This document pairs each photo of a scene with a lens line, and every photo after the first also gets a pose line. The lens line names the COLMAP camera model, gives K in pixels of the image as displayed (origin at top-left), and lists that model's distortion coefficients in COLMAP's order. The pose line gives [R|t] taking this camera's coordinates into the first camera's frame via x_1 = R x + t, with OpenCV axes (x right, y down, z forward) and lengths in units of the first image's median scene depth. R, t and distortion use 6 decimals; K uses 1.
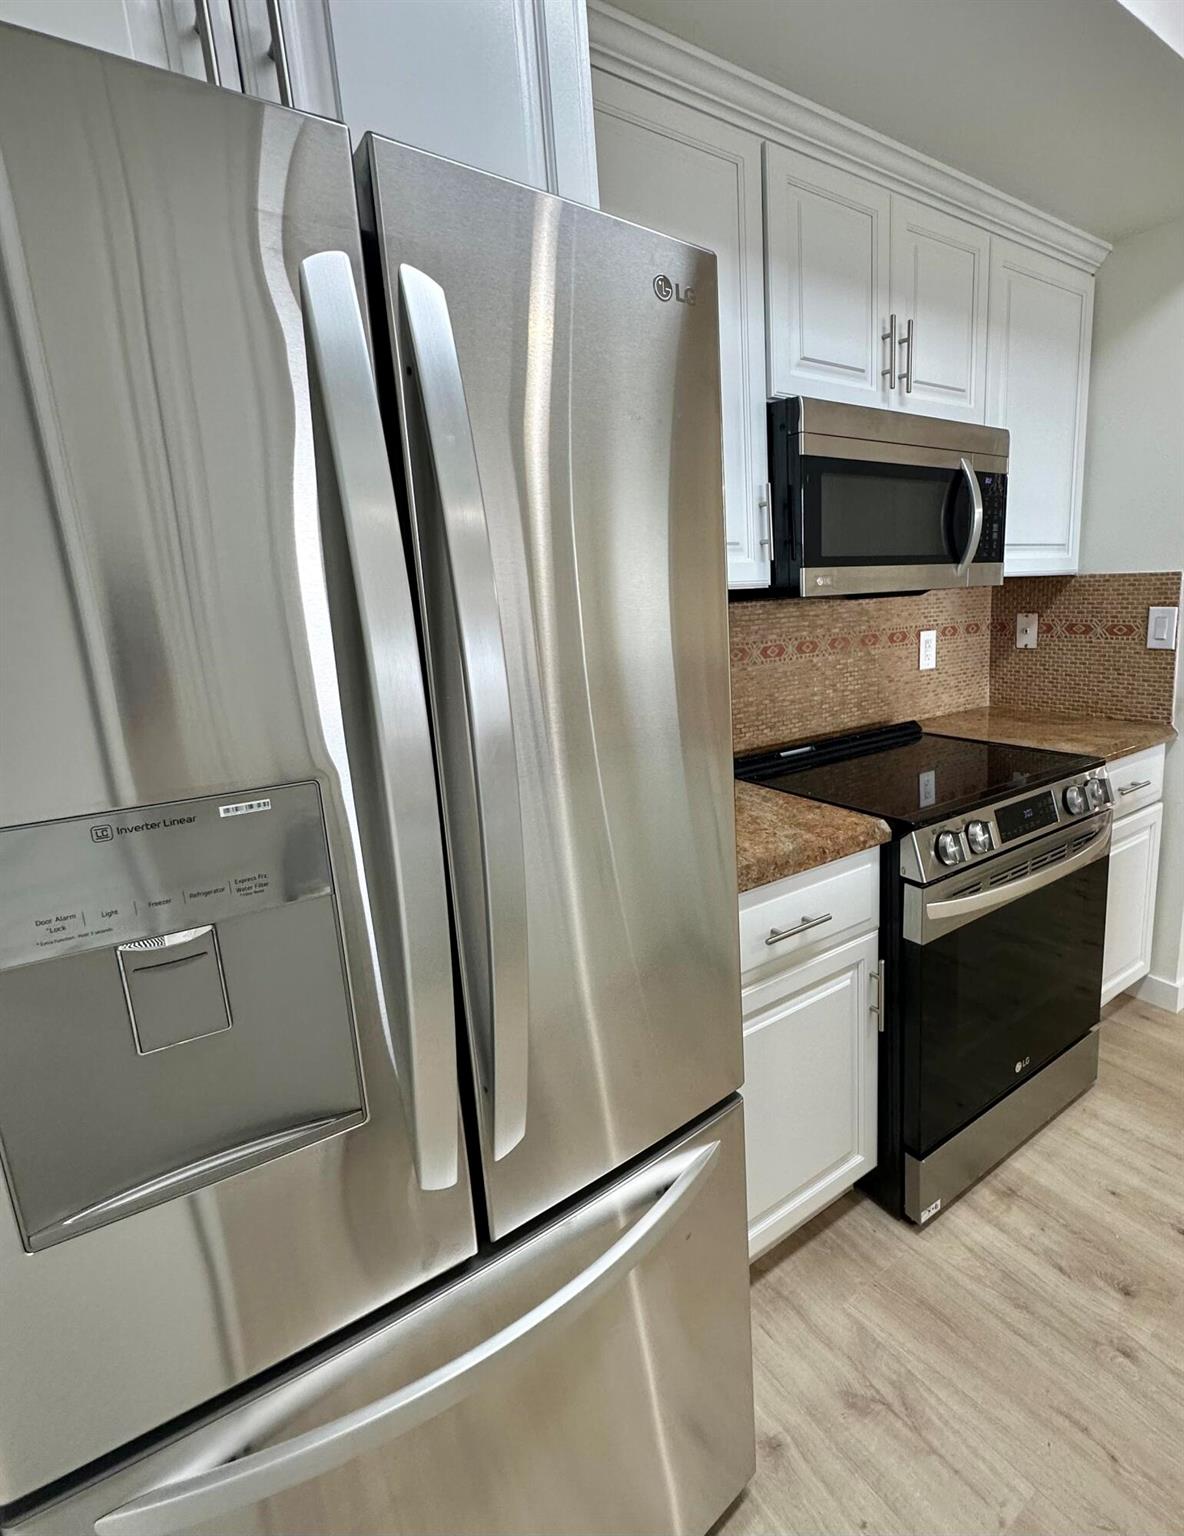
lens RADIAL K [[779.6, 0, 741.1], [0, 779.6, 738.6], [0, 0, 1]] dist [0.002891, -0.000276]
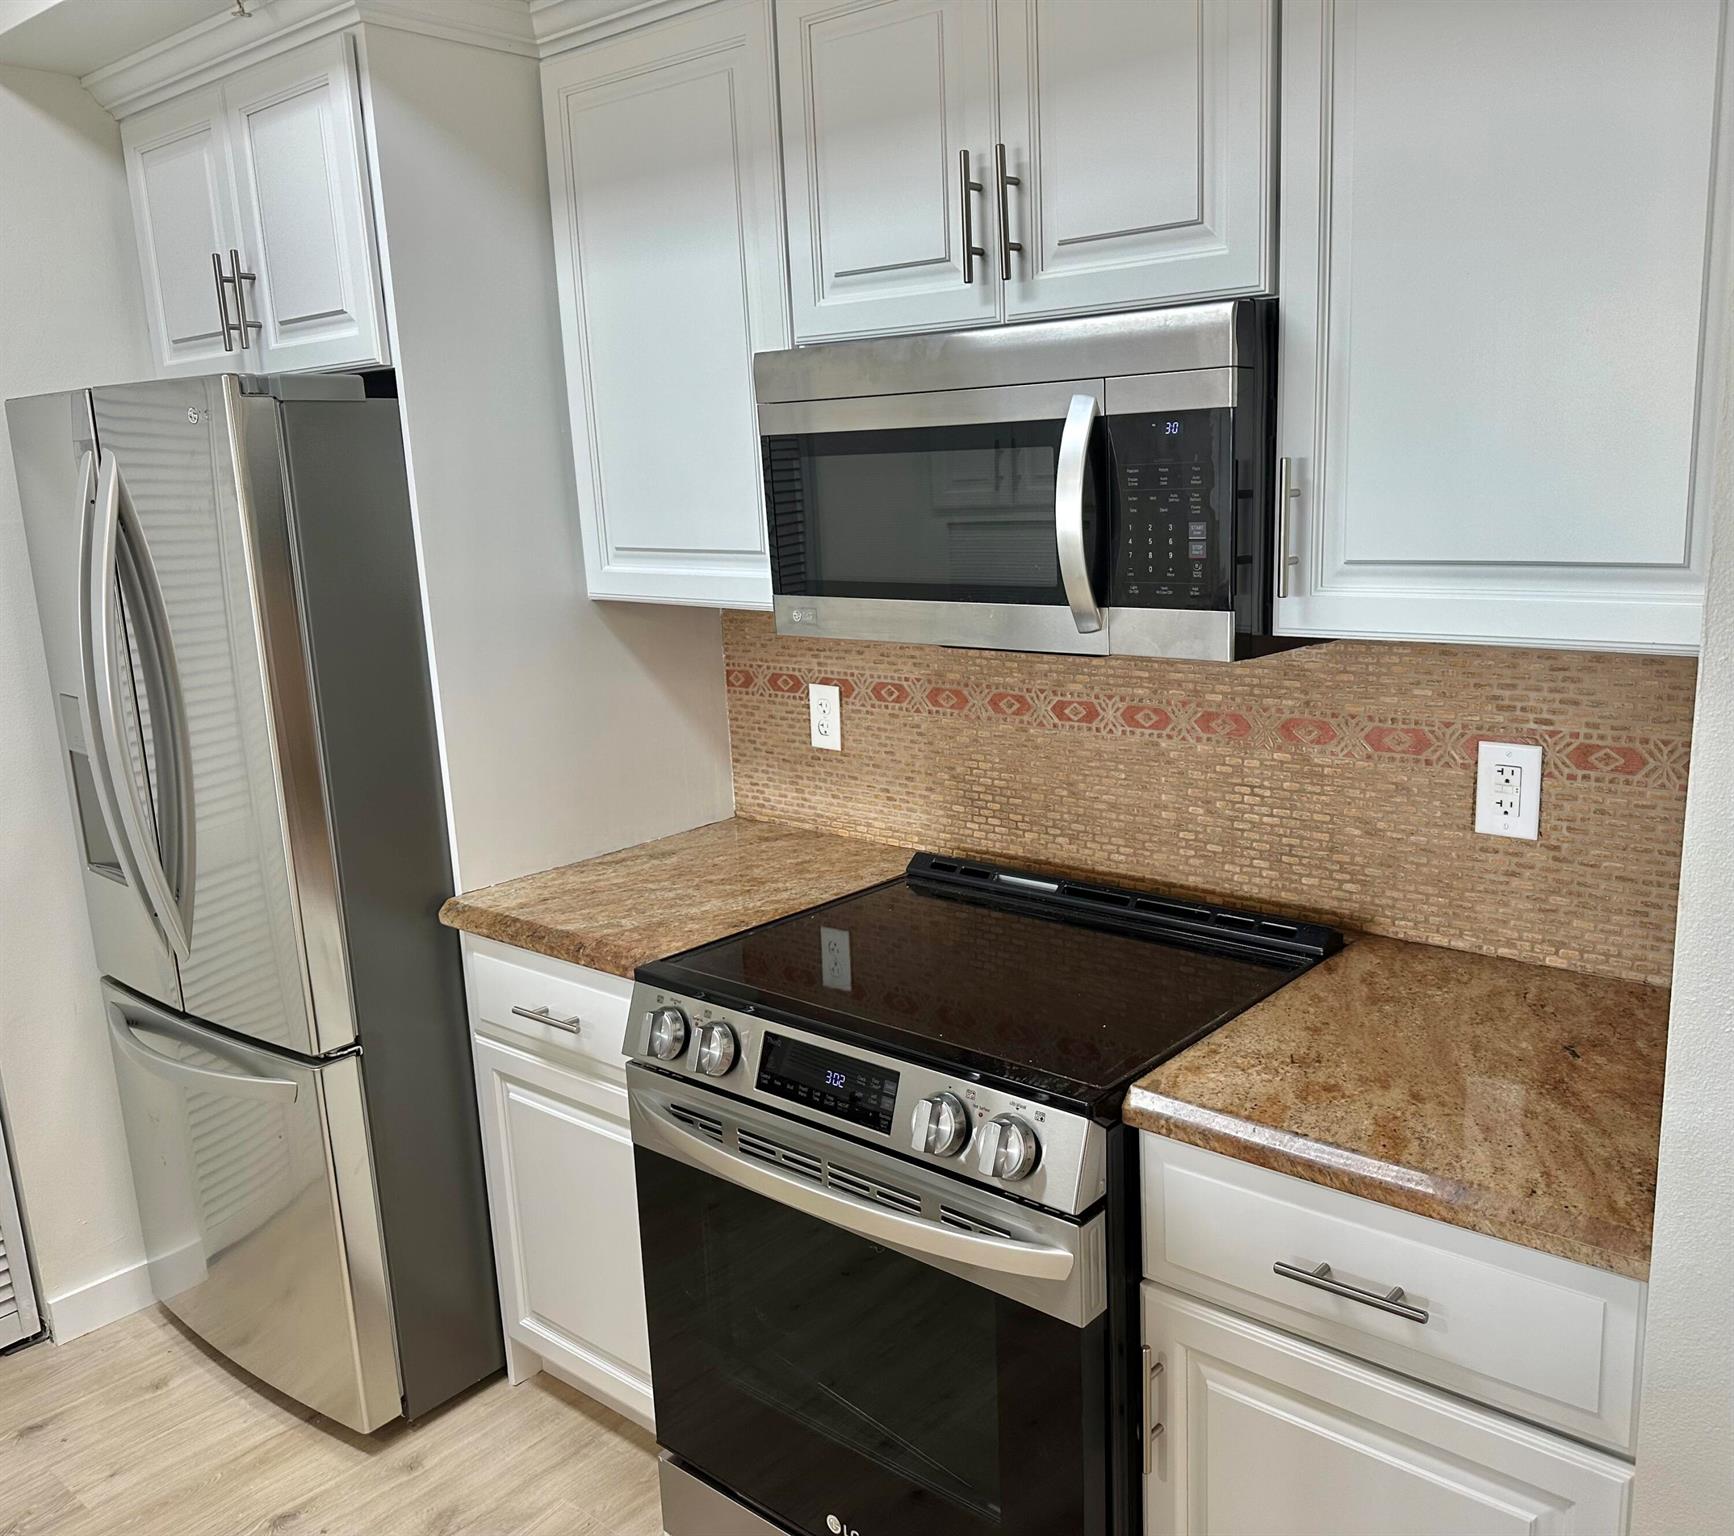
lens RADIAL K [[1434.1, 0, 948.6], [0, 1434.1, 771.7], [0, 0, 1]] dist [0.136387, -0.227021]
pose [[0.215697, 0.232541, -0.948367, 1.187857], [-0.167629, 0.965629, 0.198648, -0.300741], [0.961964, 0.116126, 0.247264, 0.732695]]
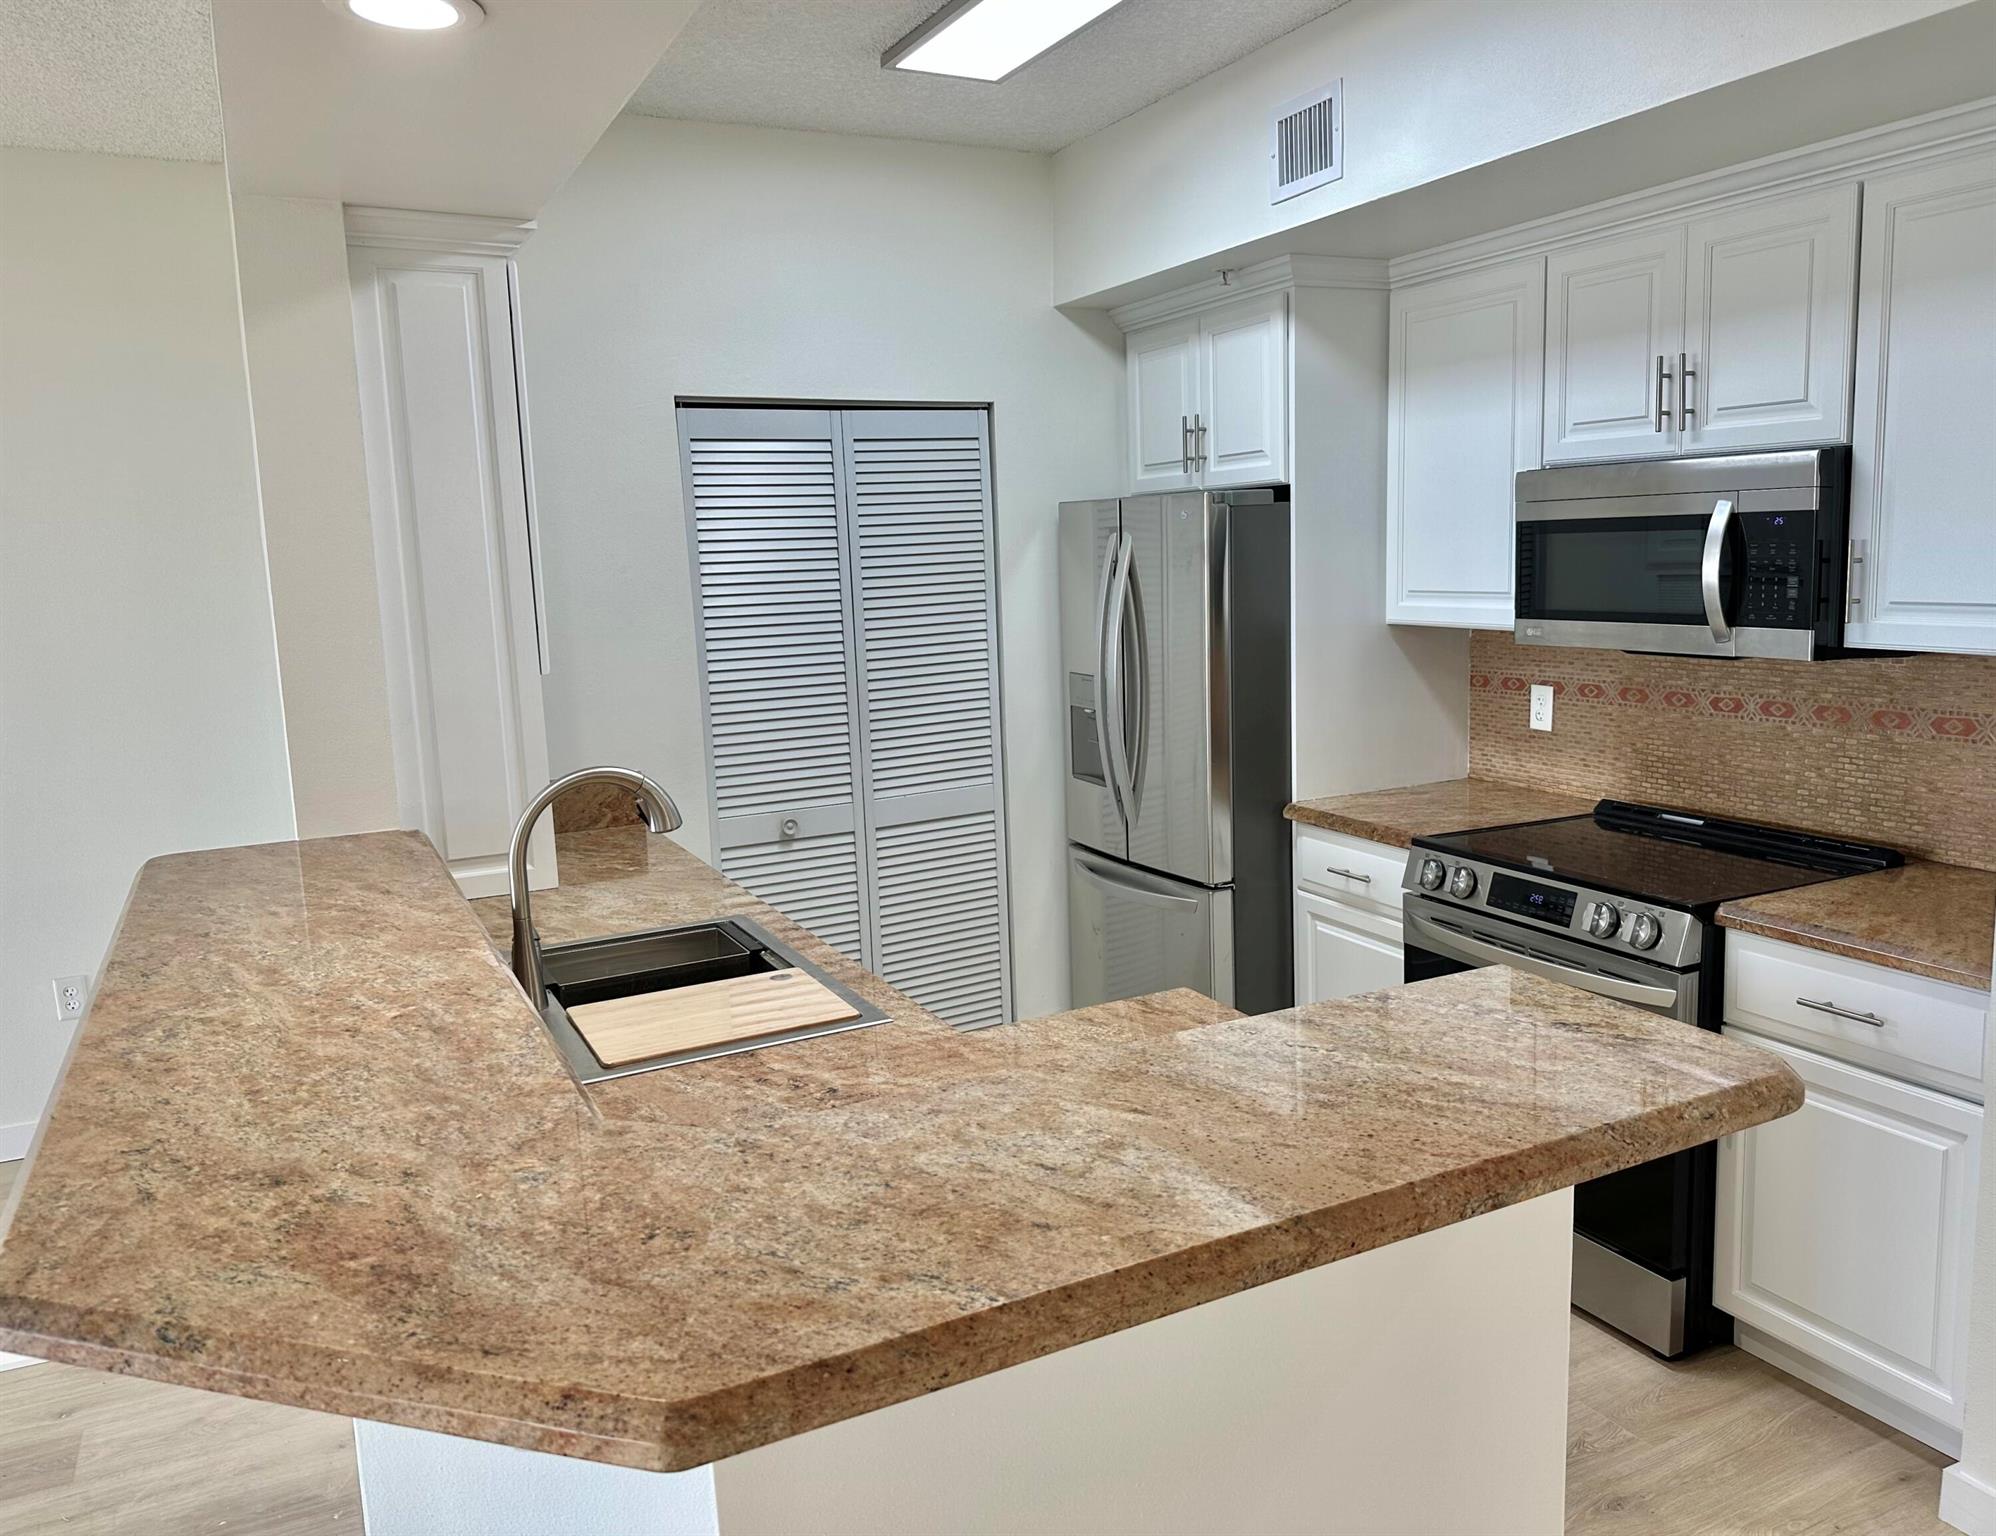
lens RADIAL K [[1470.4, 0, 1032.3], [0, 1470.4, 766.2], [0, 0, 1]] dist [0.130534, -0.252063]
pose [[-0.193977, 0.193074, -0.961819, 1.990321], [-0.153774, 0.962337, 0.224190, -0.334098], [0.968879, 0.191391, -0.156982, 0.607015]]
